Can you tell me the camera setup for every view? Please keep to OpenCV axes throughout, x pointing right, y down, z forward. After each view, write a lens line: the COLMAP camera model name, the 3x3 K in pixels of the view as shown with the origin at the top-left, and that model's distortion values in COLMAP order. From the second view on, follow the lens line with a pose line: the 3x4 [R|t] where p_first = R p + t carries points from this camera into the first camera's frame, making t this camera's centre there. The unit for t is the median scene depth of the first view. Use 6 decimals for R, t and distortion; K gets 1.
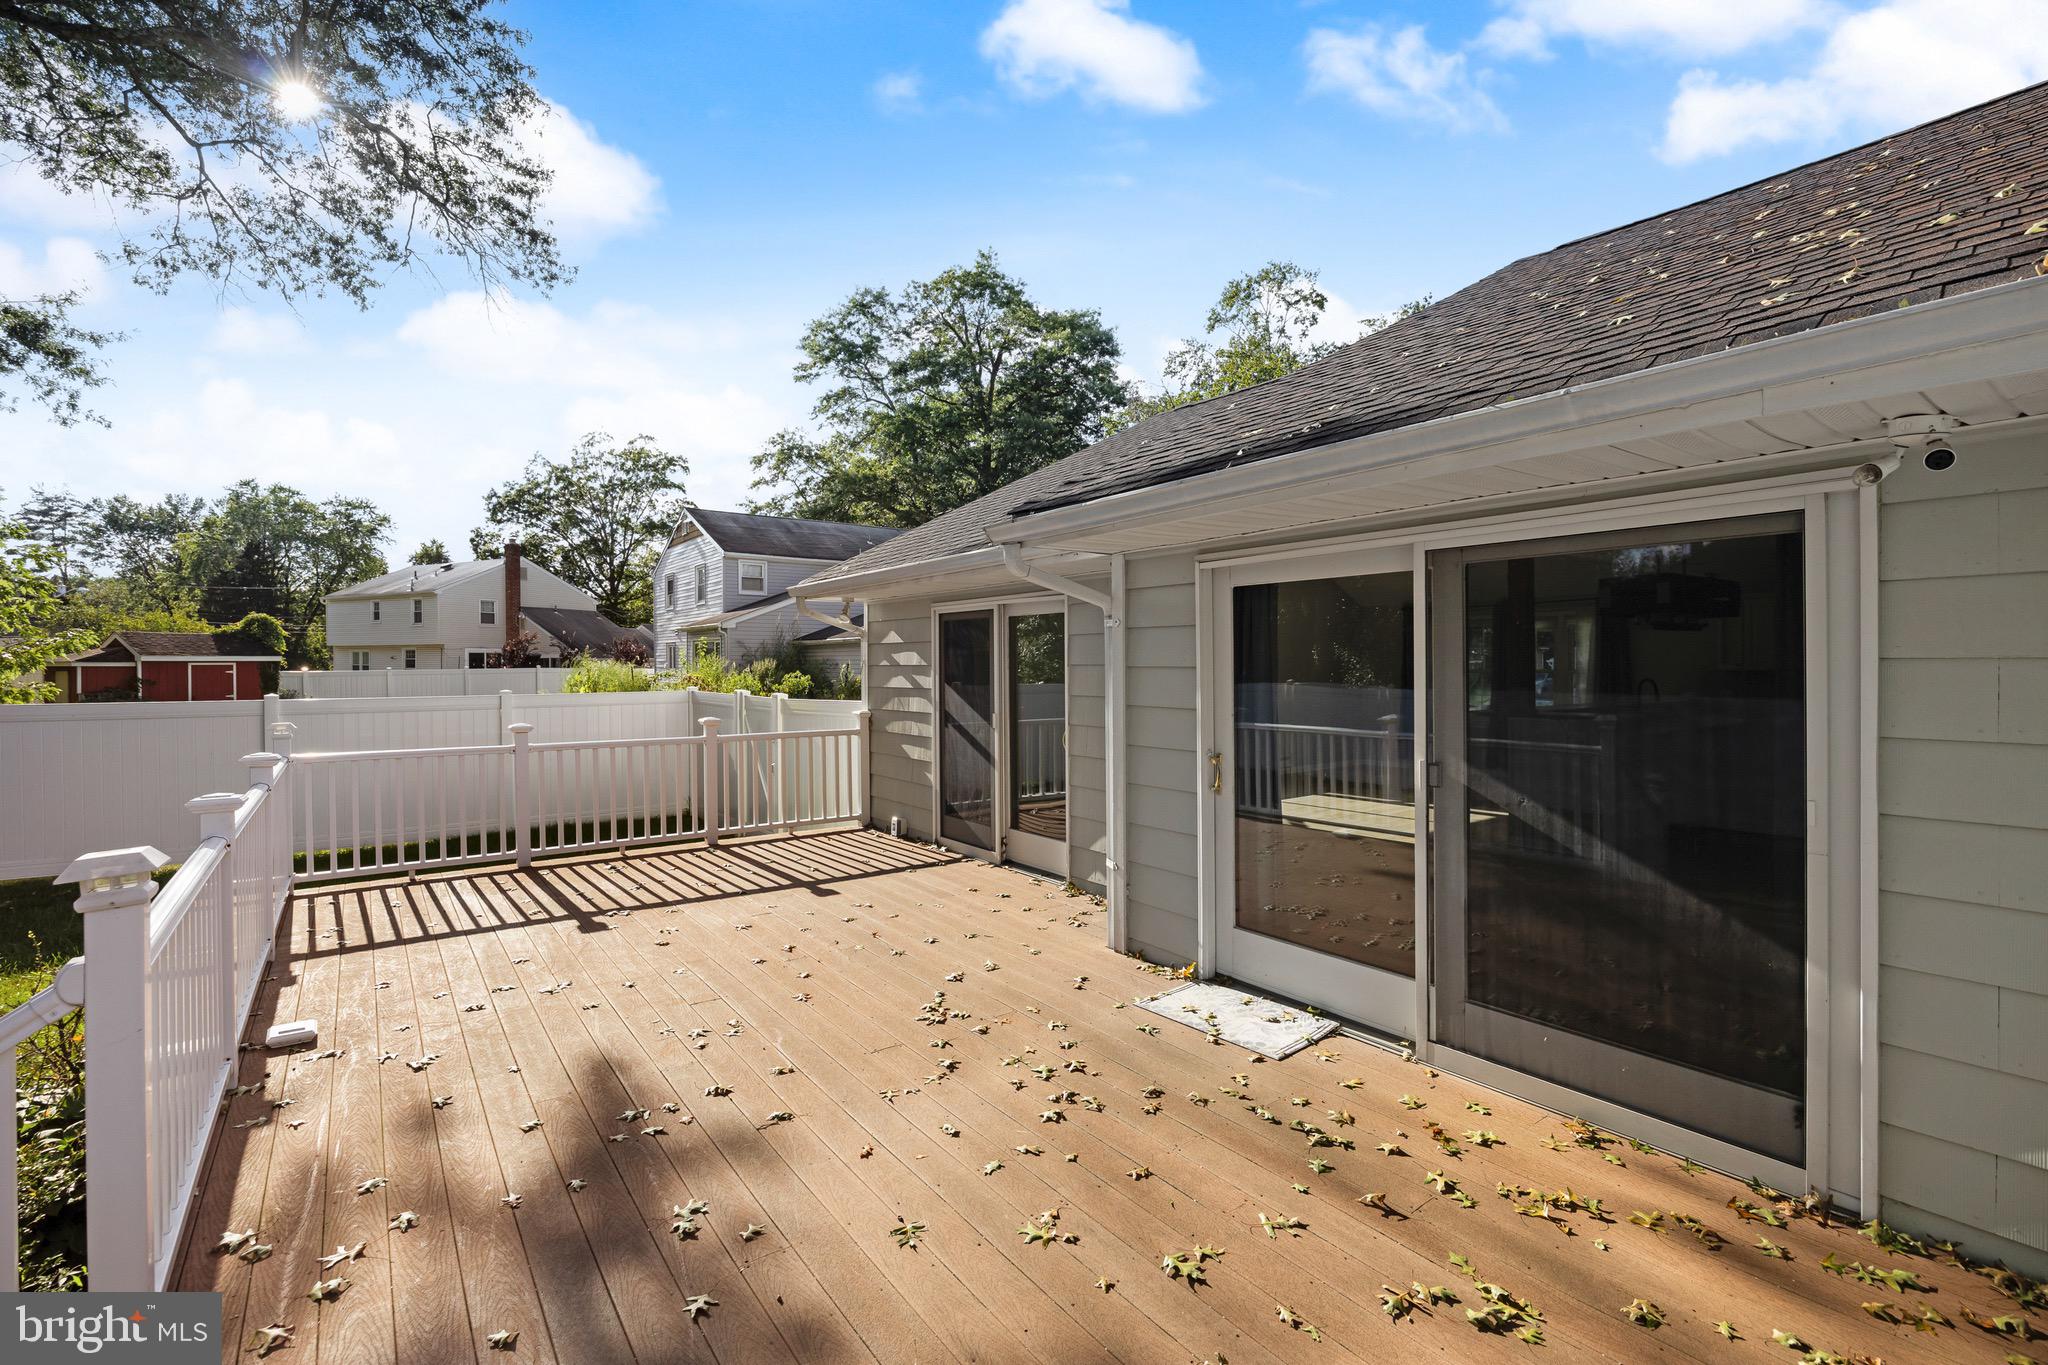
lens RADIAL K [[951.6, 0, 1024.0], [0, 951.6, 682.5], [0, 0, 1]] dist [0.000874, 0.000120]
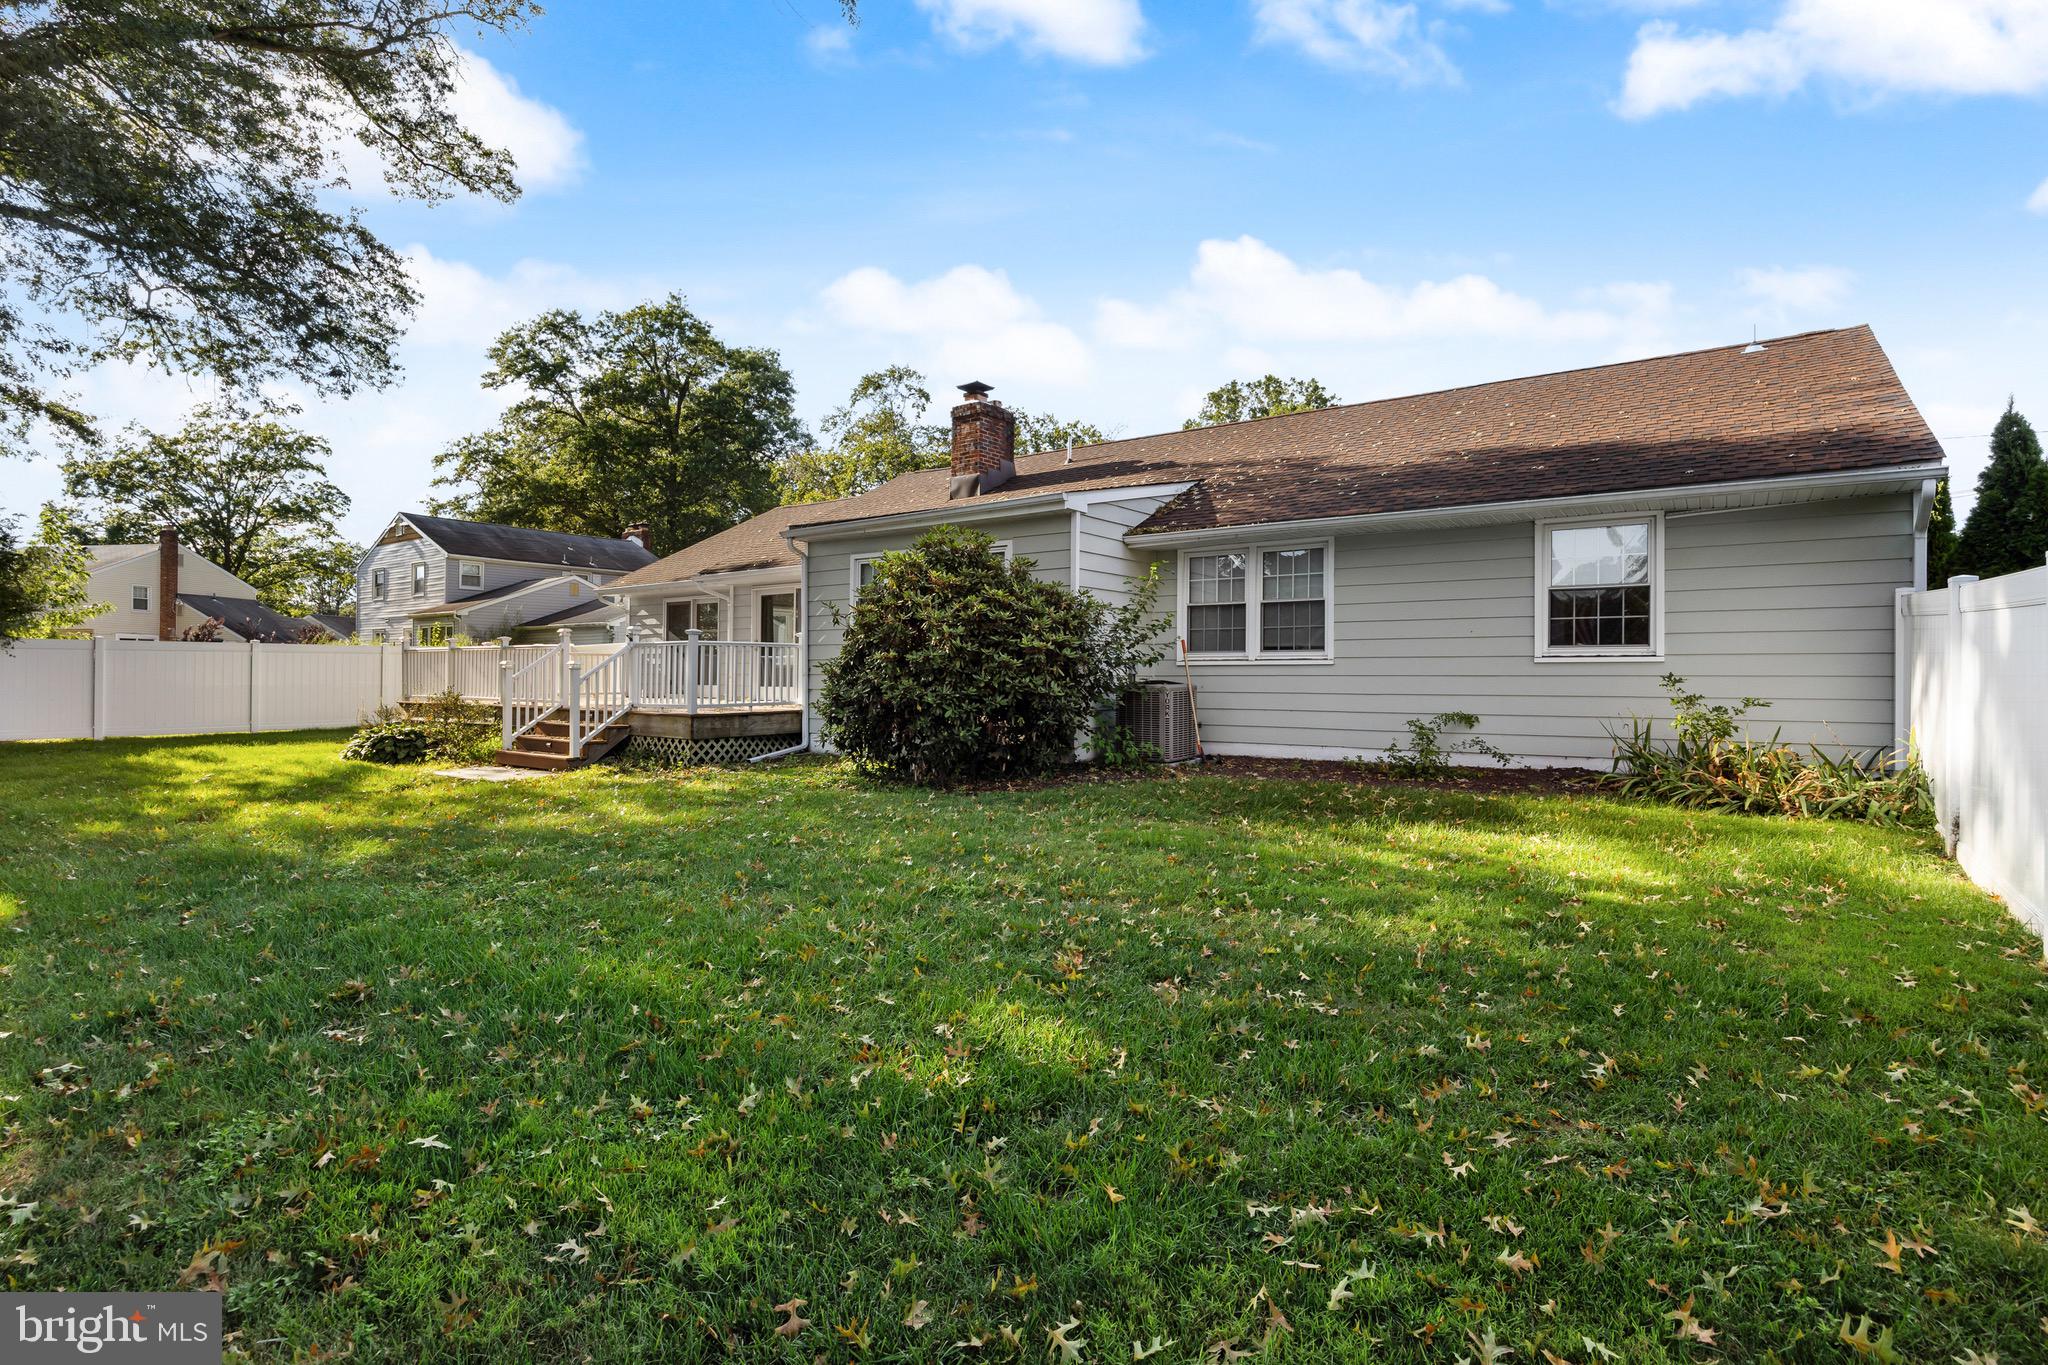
lens RADIAL K [[994.3, 0, 1020.2], [0, 994.3, 638.4], [0, 0, 1]] dist [-0.012518, 0.000116]
pose [[0.953046, 0.017081, 0.302345, 0.000867], [-0.000709, 0.998531, -0.054176, 0.021016], [-0.302826, 0.051418, 0.951658, -0.226873]]
